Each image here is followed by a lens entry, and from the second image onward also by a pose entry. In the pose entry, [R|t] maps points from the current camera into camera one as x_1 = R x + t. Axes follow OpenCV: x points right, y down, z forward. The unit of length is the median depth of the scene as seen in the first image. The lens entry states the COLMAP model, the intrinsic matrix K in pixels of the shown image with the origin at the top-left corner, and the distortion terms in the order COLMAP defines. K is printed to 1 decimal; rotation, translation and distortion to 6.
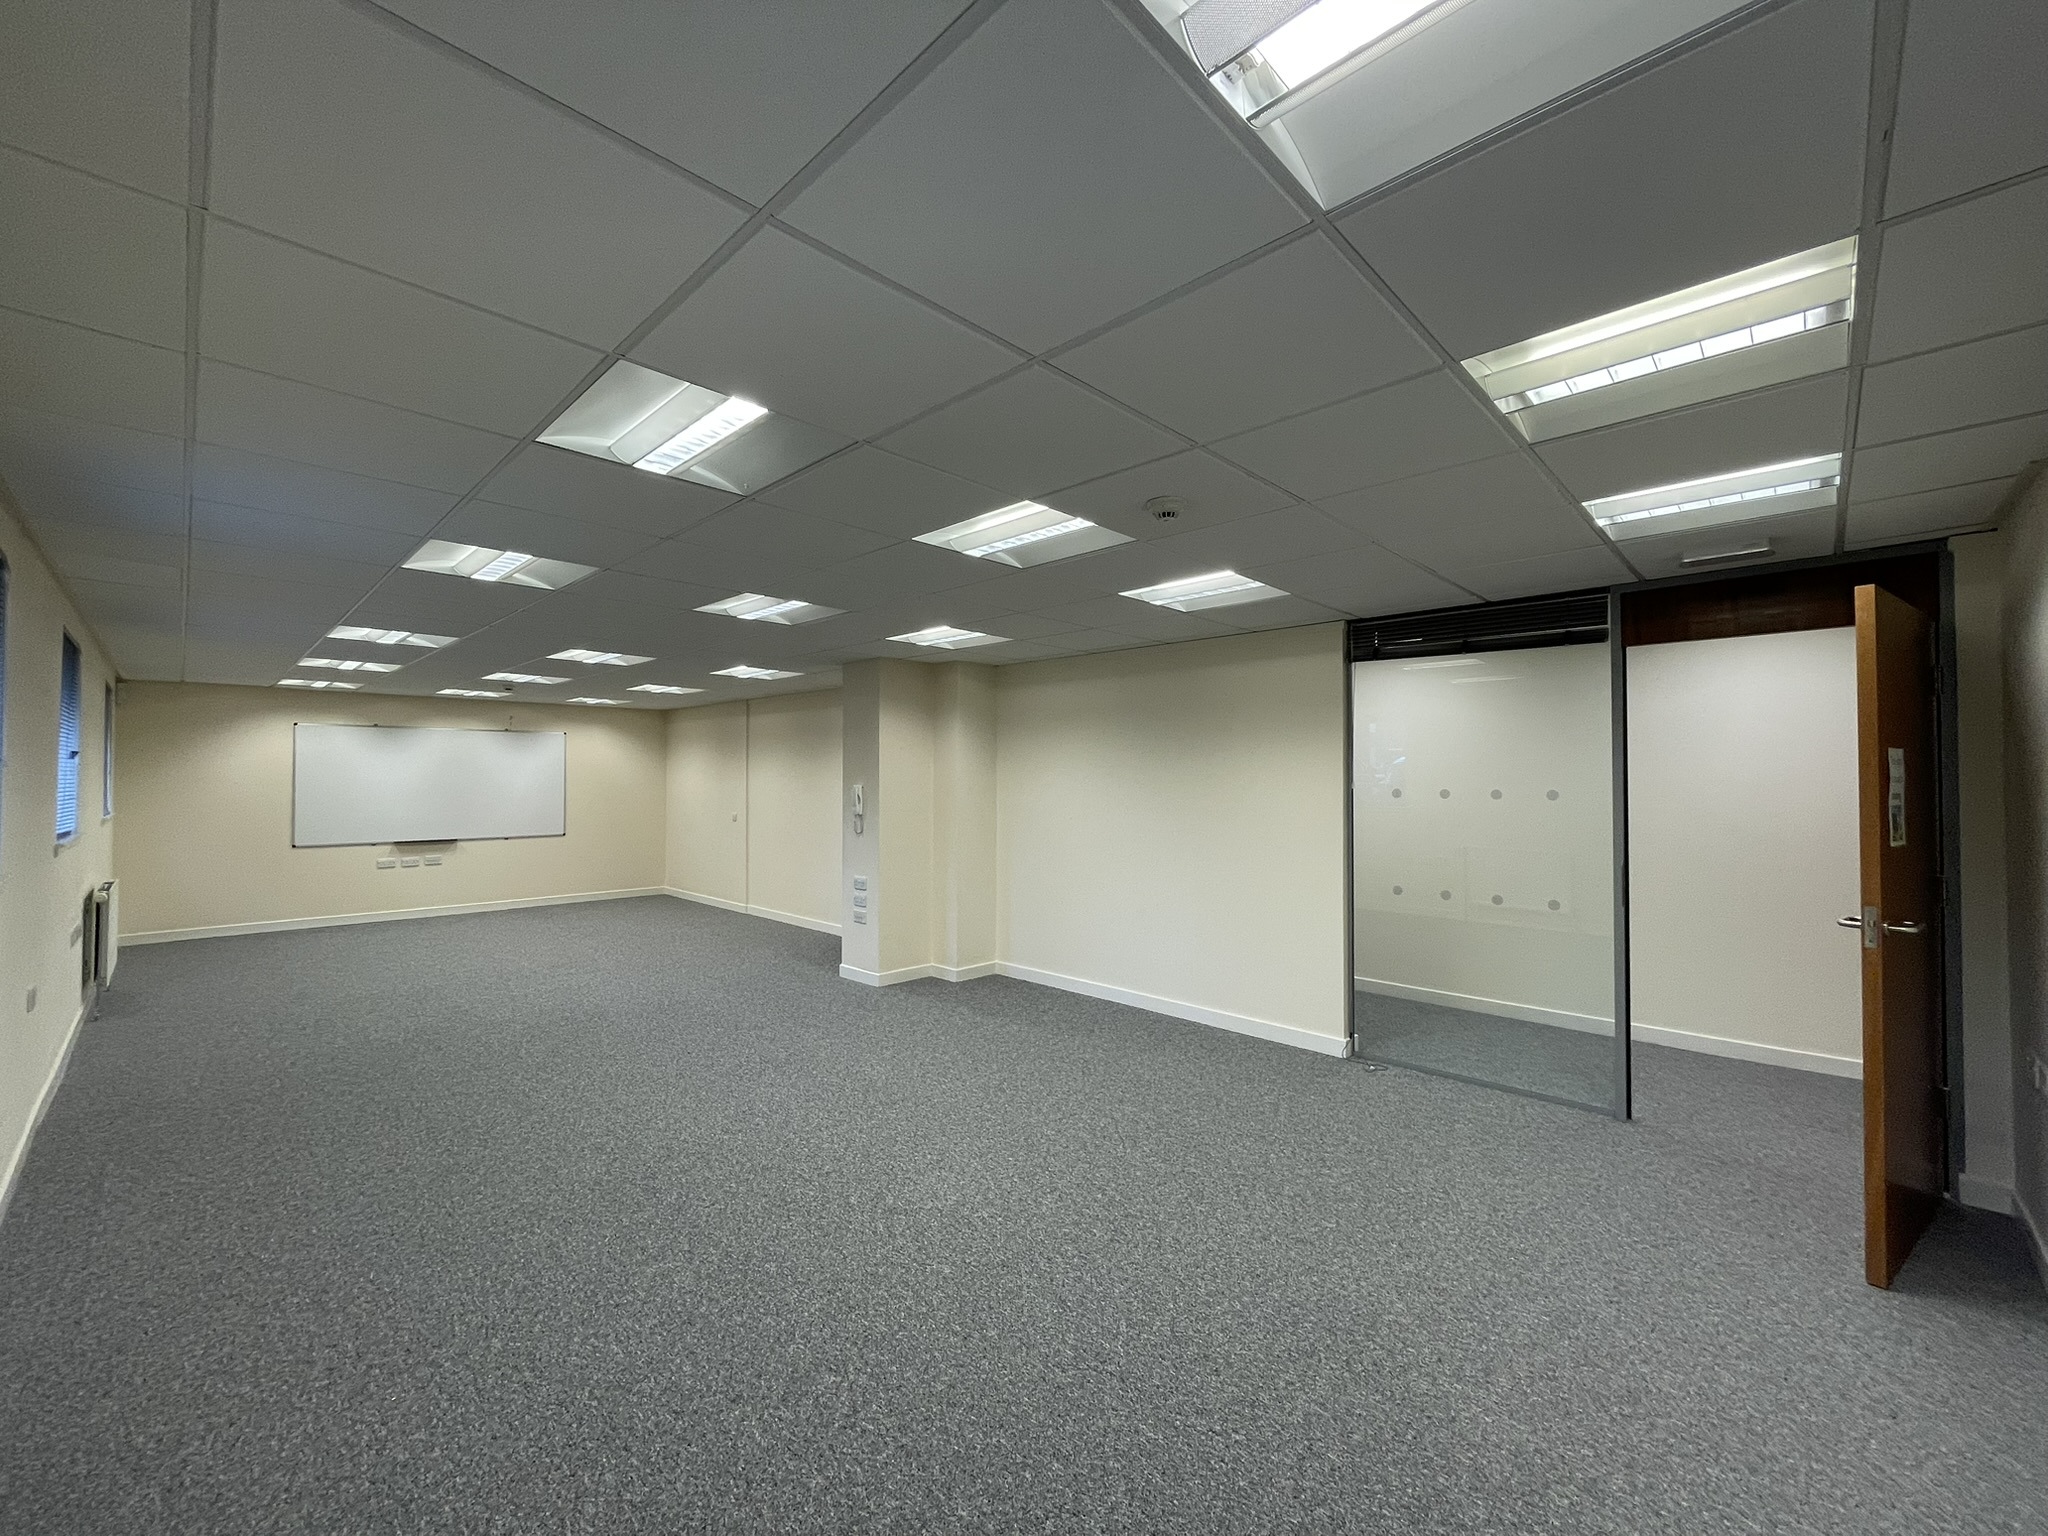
lens RADIAL K [[821.8, 0, 1029.0], [0, 821.8, 771.3], [0, 0, 1]] dist [0.000880, 0.000145]
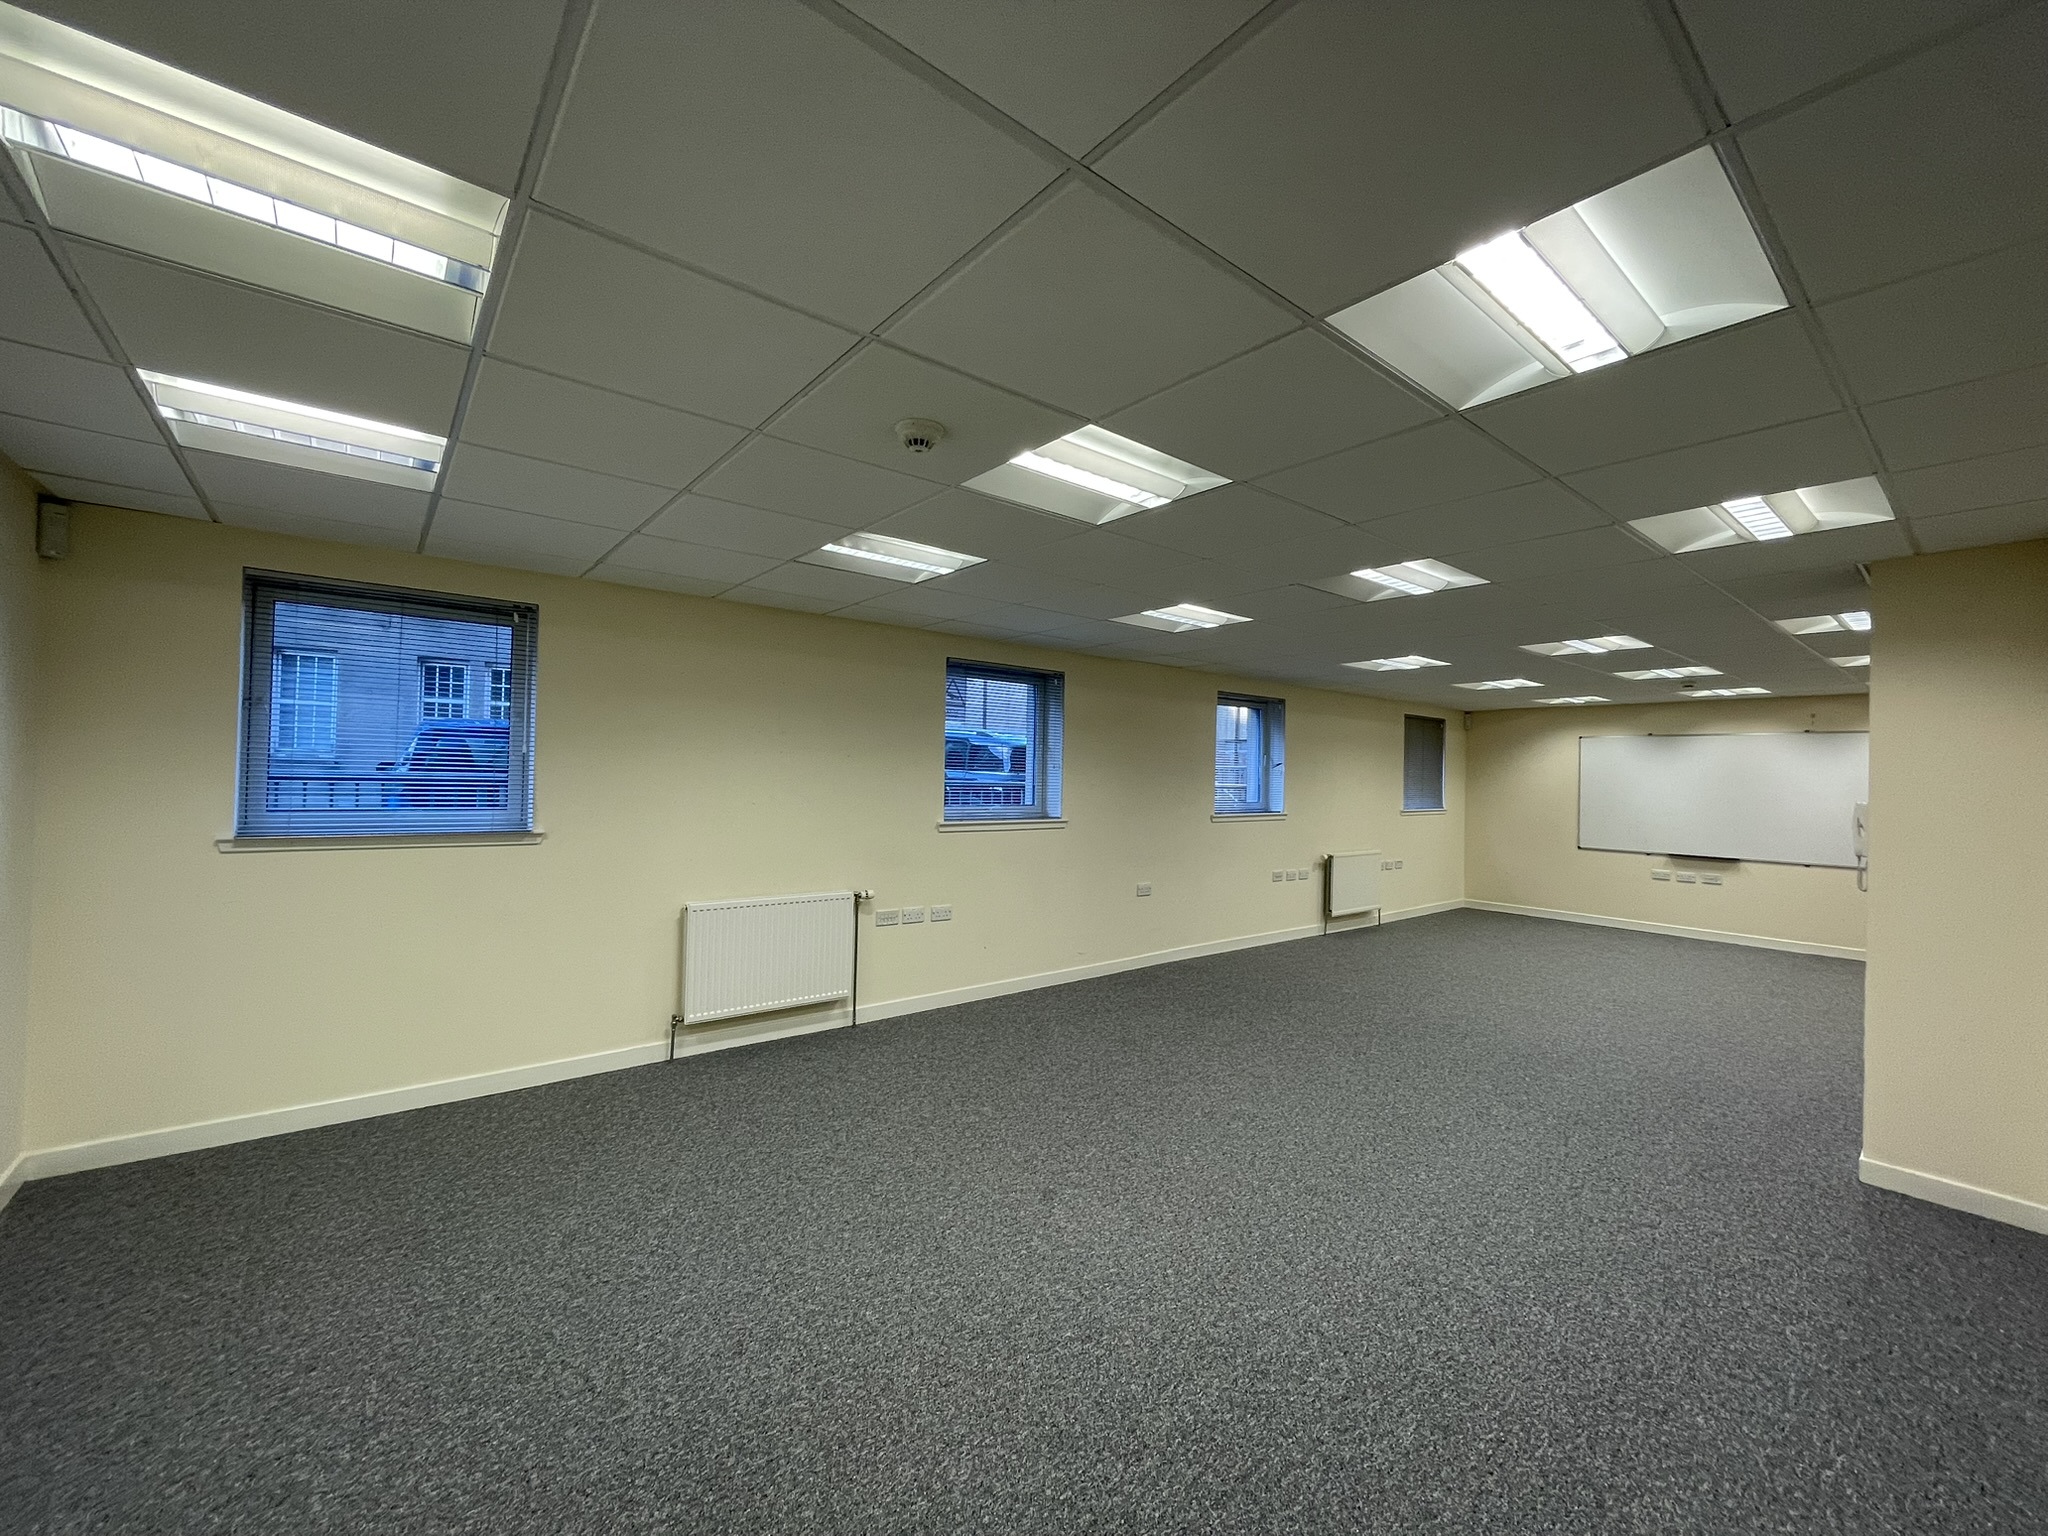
lens RADIAL K [[821.8, 0, 1030.0], [0, 821.8, 760.5], [0, 0, 1]] dist [0.000880, 0.000145]
pose [[-0.117721, -0.020142, -0.992842, 0.295098], [-0.013095, 0.999739, -0.018729, 0.003150], [0.992960, 0.010797, -0.117955, 0.366801]]
